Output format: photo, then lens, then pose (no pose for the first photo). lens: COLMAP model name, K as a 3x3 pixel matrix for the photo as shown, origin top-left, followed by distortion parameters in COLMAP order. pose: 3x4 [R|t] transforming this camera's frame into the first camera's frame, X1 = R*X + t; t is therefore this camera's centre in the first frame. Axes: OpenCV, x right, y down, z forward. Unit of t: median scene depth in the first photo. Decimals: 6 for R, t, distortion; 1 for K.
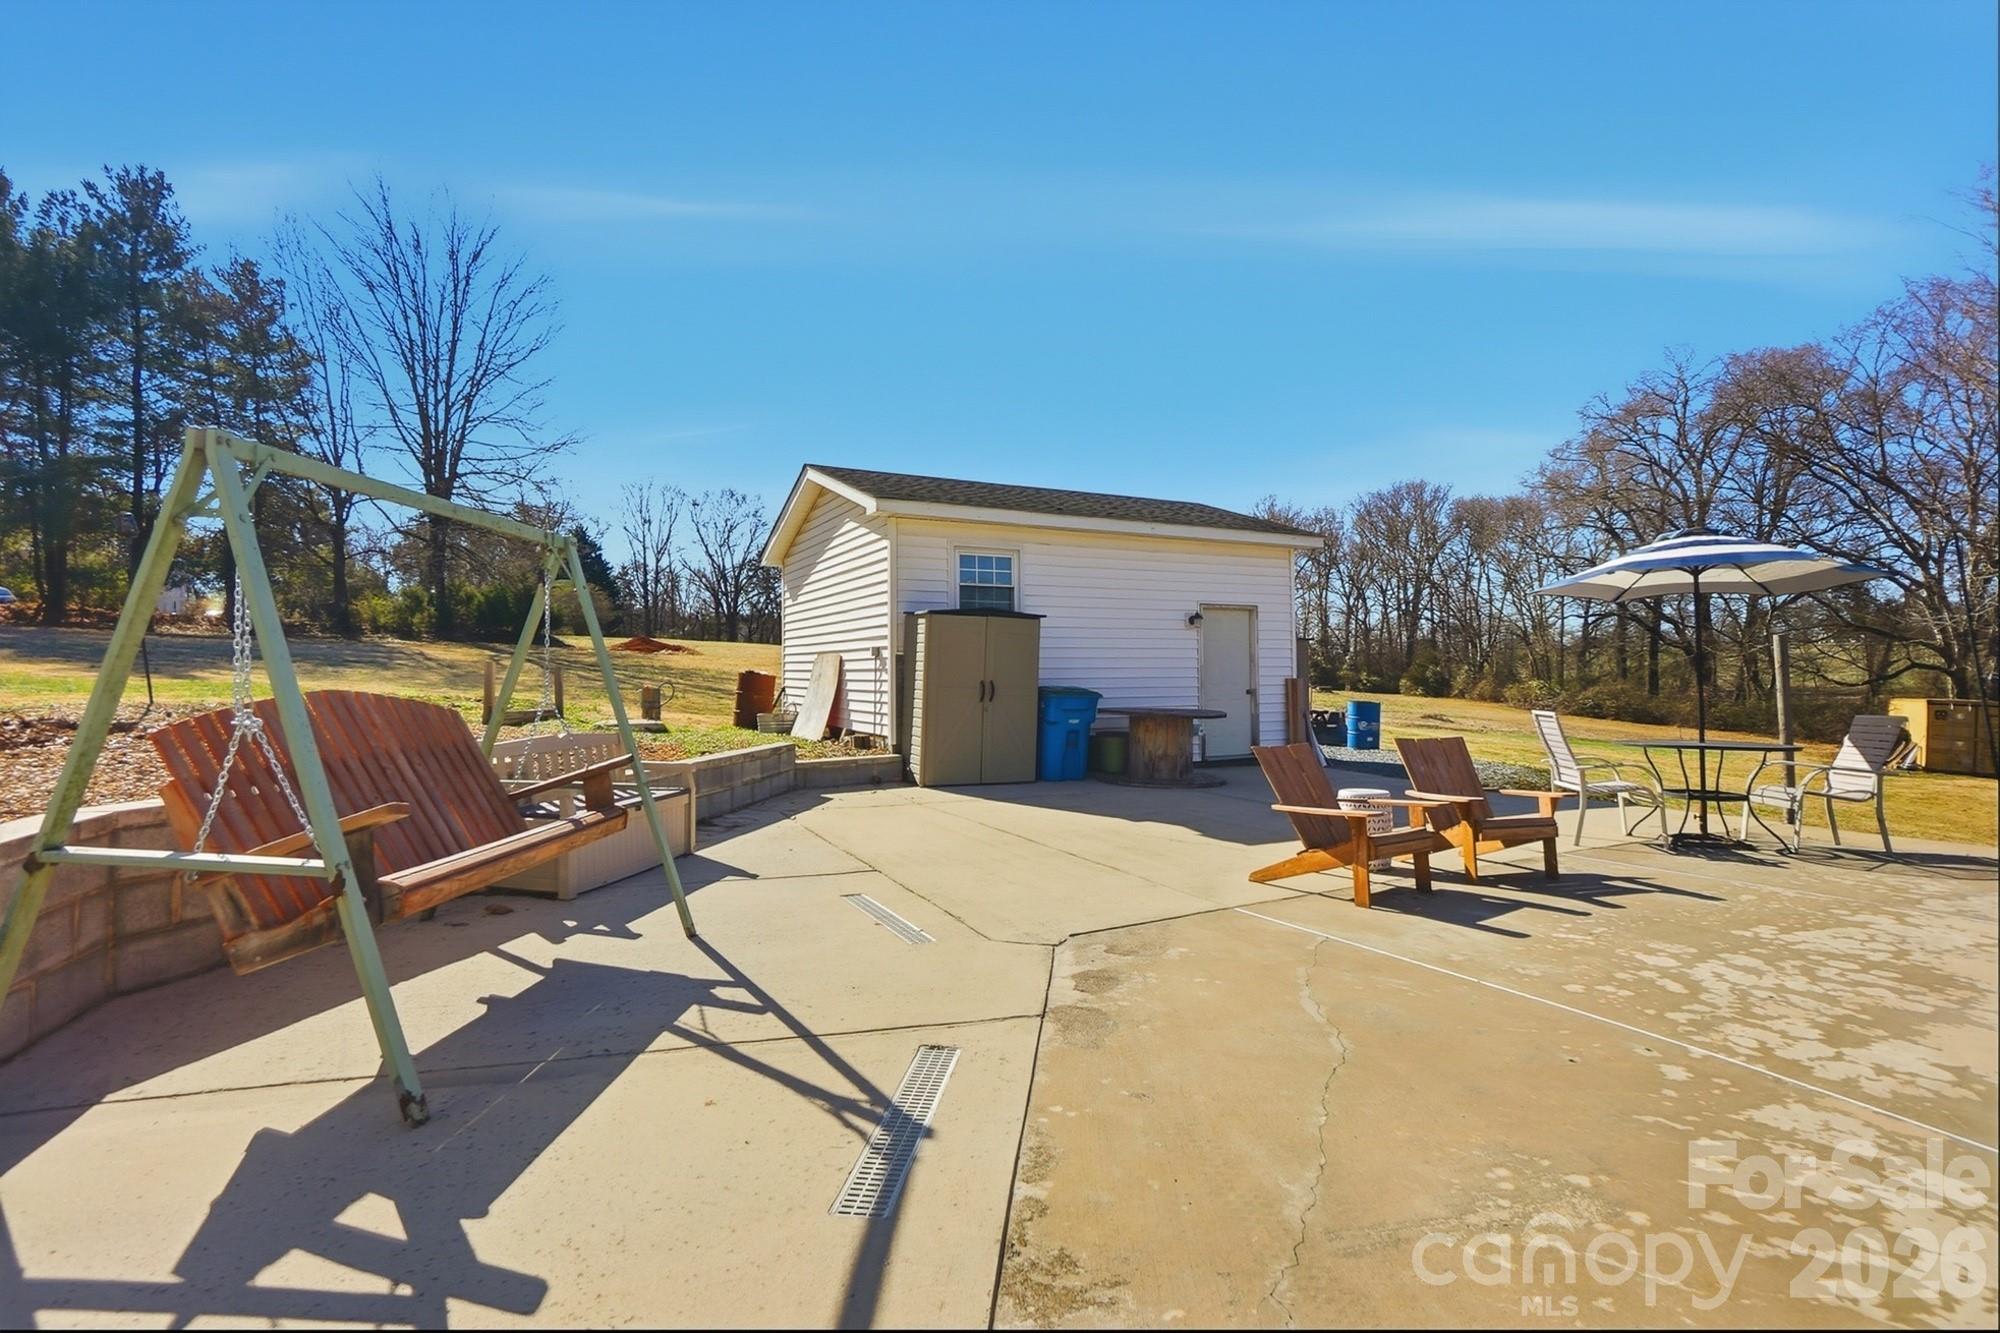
lens RADIAL K [[903.2, 0, 990.5], [0, 903.2, 655.7], [0, 0, 1]] dist [-0.051692, 0.023667]
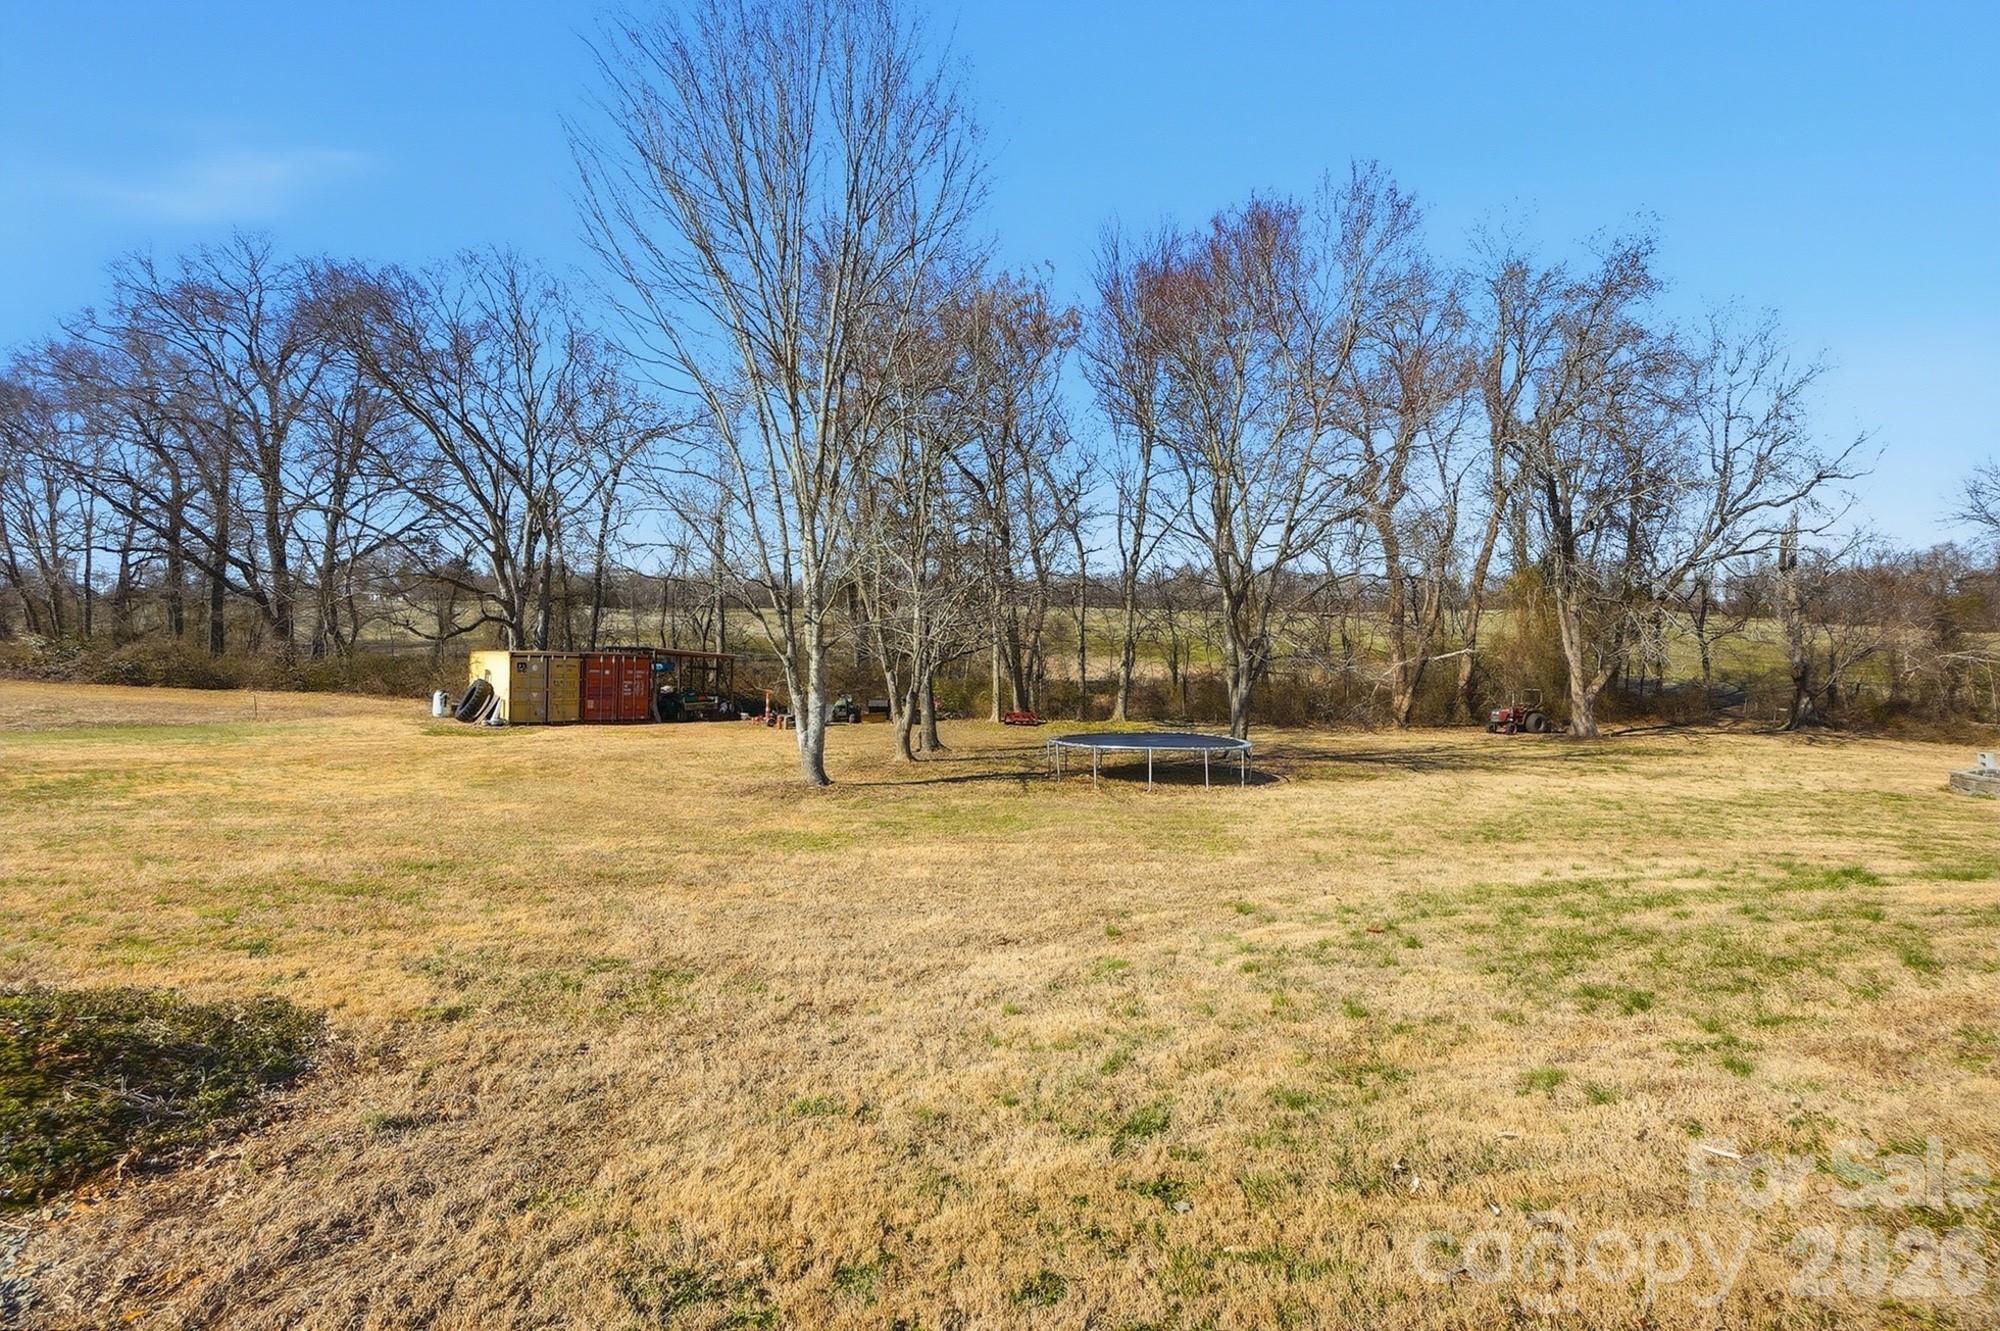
lens RADIAL K [[903.2, 0, 990.5], [0, 903.2, 654.7], [0, 0, 1]] dist [-0.051692, 0.023667]
pose [[0.205236, -0.028040, 0.978311, 0.102295], [-0.020691, 0.999242, 0.032981, 0.004626], [-0.978494, -0.027011, 0.204501, 0.135969]]
